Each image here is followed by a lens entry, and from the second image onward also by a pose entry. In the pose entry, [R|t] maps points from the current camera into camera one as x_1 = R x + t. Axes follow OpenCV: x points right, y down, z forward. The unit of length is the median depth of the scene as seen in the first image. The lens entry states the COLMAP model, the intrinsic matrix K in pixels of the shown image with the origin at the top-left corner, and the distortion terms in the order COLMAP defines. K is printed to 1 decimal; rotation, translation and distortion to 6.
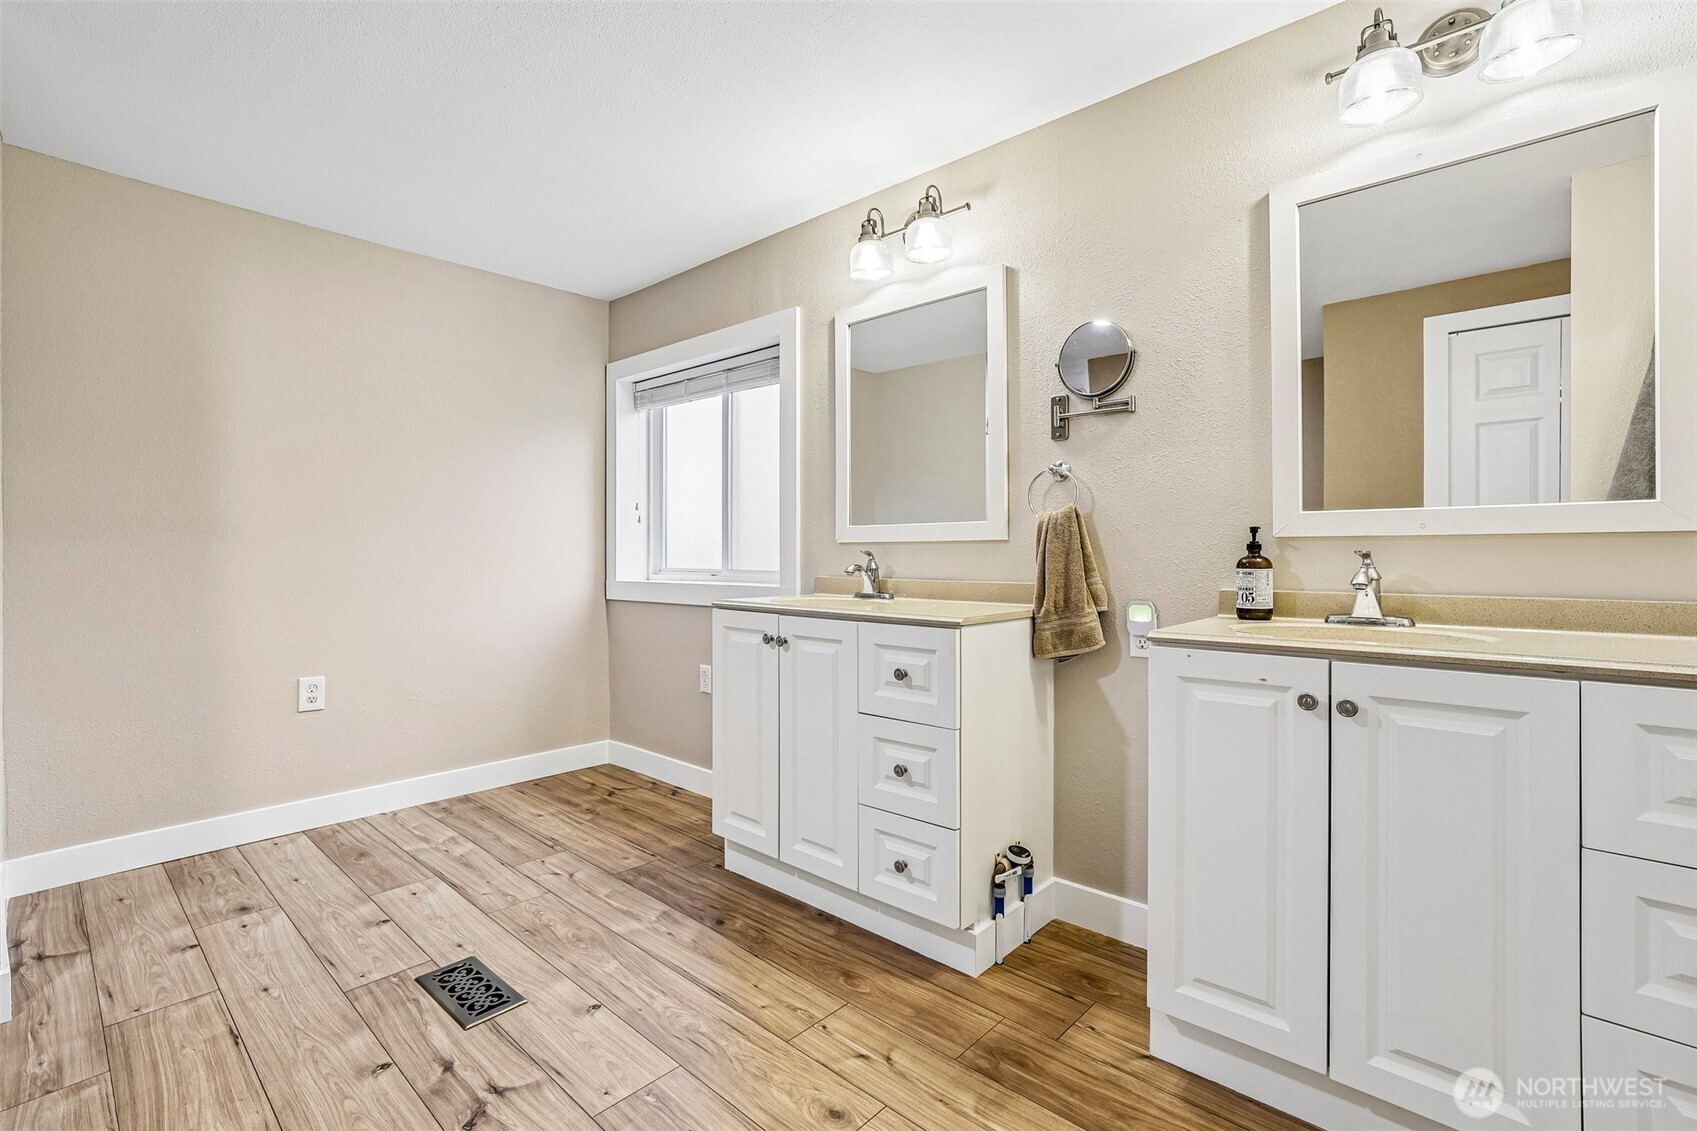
lens RADIAL K [[745.6, 0, 852.3], [0, 745.6, 551.0], [0, 0, 1]] dist [-0.044965, 0.019044]
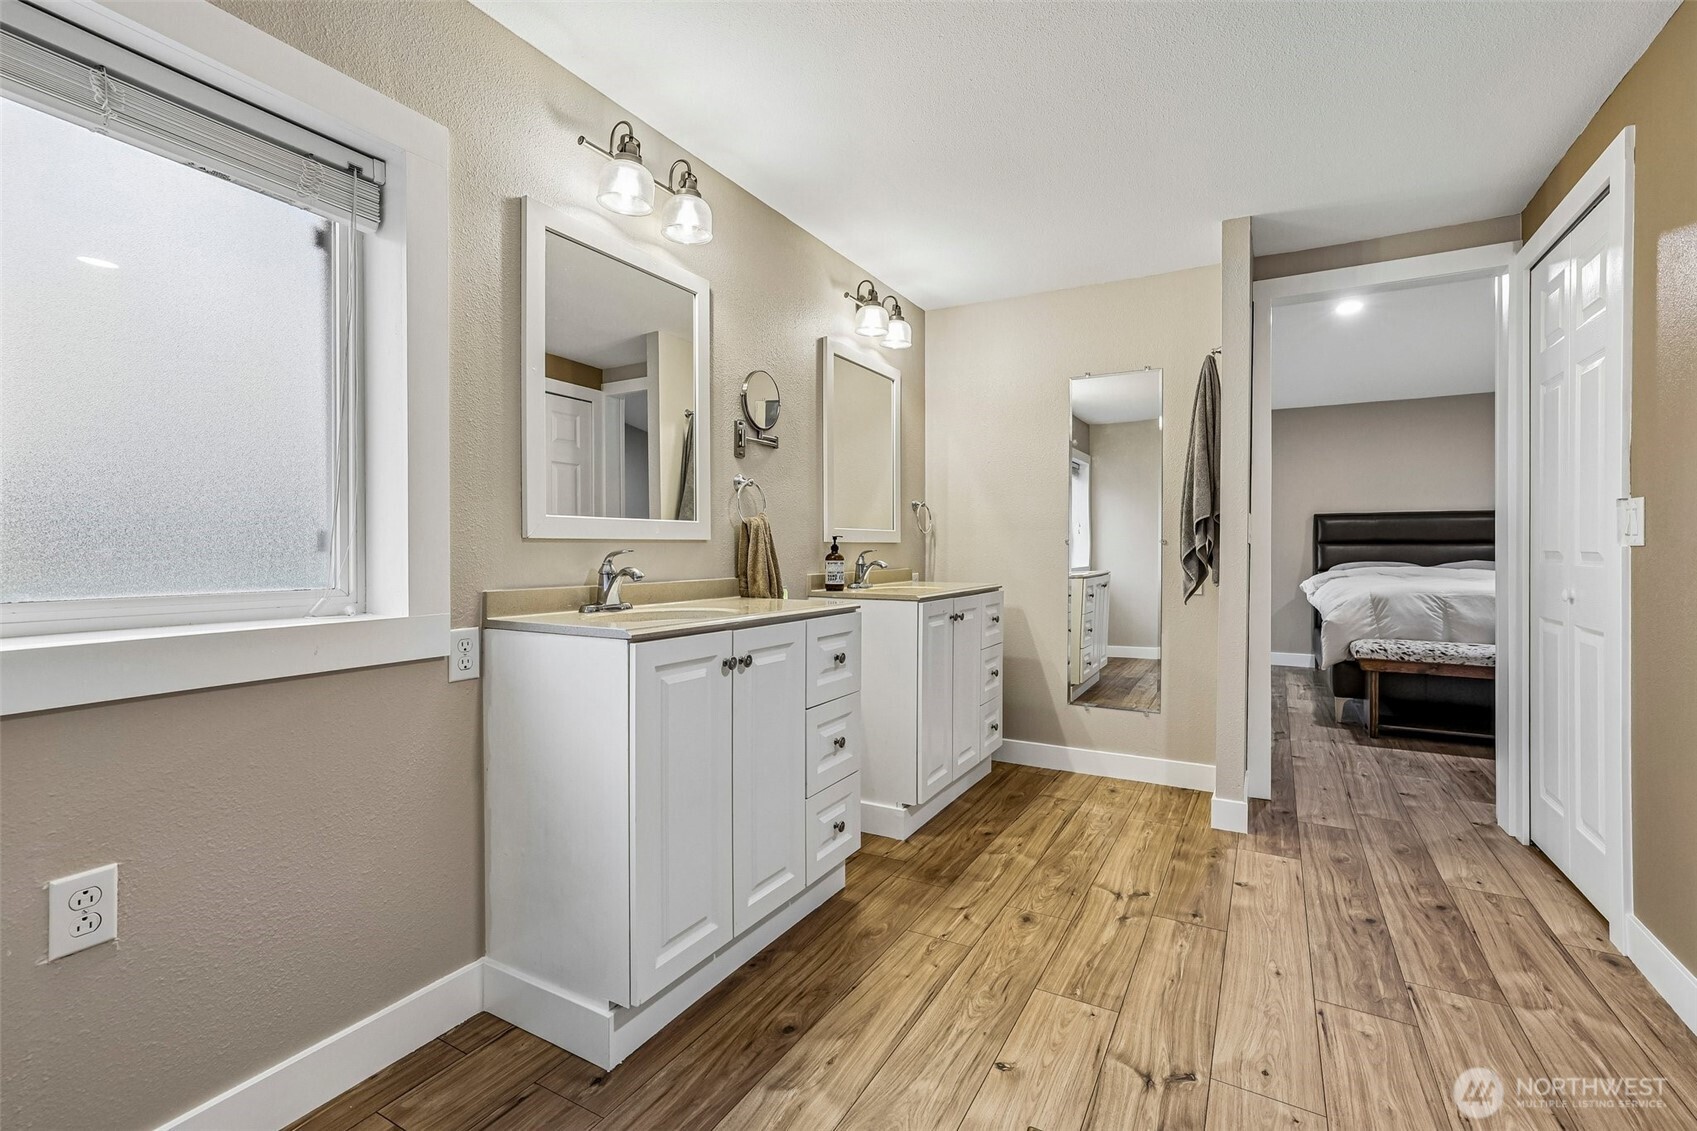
lens RADIAL K [[745.6, 0, 852.3], [0, 745.6, 551.0], [0, 0, 1]] dist [-0.044965, 0.019044]
pose [[-0.208603, 0.000613, 0.978000, -1.141239], [0.003462, 0.999994, 0.000111, 0.002149], [-0.977994, 0.003409, -0.208604, 1.318071]]
